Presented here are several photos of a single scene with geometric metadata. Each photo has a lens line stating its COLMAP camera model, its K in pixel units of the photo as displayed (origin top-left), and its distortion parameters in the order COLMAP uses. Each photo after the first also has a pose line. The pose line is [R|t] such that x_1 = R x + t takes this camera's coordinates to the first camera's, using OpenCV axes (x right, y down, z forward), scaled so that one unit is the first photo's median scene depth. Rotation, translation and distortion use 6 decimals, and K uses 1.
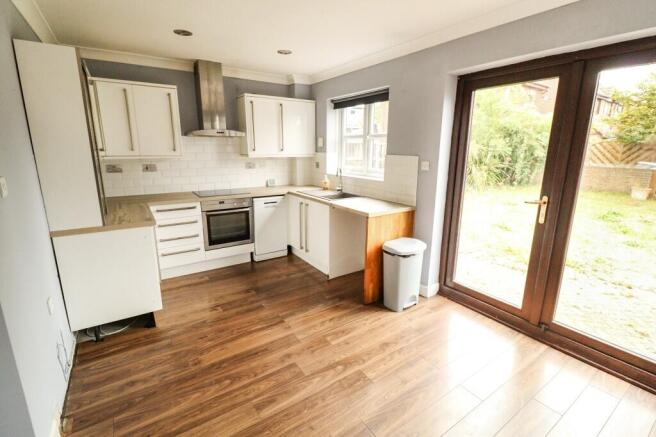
lens RADIAL K [[303.6, 0, 333.2], [0, 303.6, 217.9], [0, 0, 1]] dist [-0.000959, -0.000240]
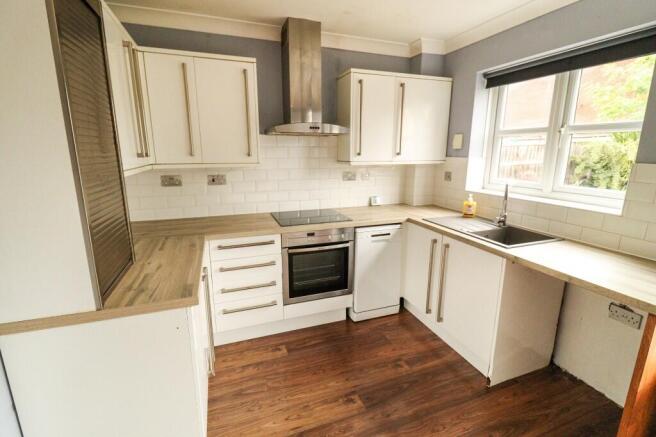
lens RADIAL K [[305.6, 0, 329.9], [0, 305.6, 216.4], [0, 0, 1]] dist [0.001793, -0.000007]
pose [[0.969833, 0.044800, -0.239617, -0.157802], [-0.048433, 0.998783, -0.009291, -0.078707], [0.238909, 0.020616, 0.970823, 0.340483]]
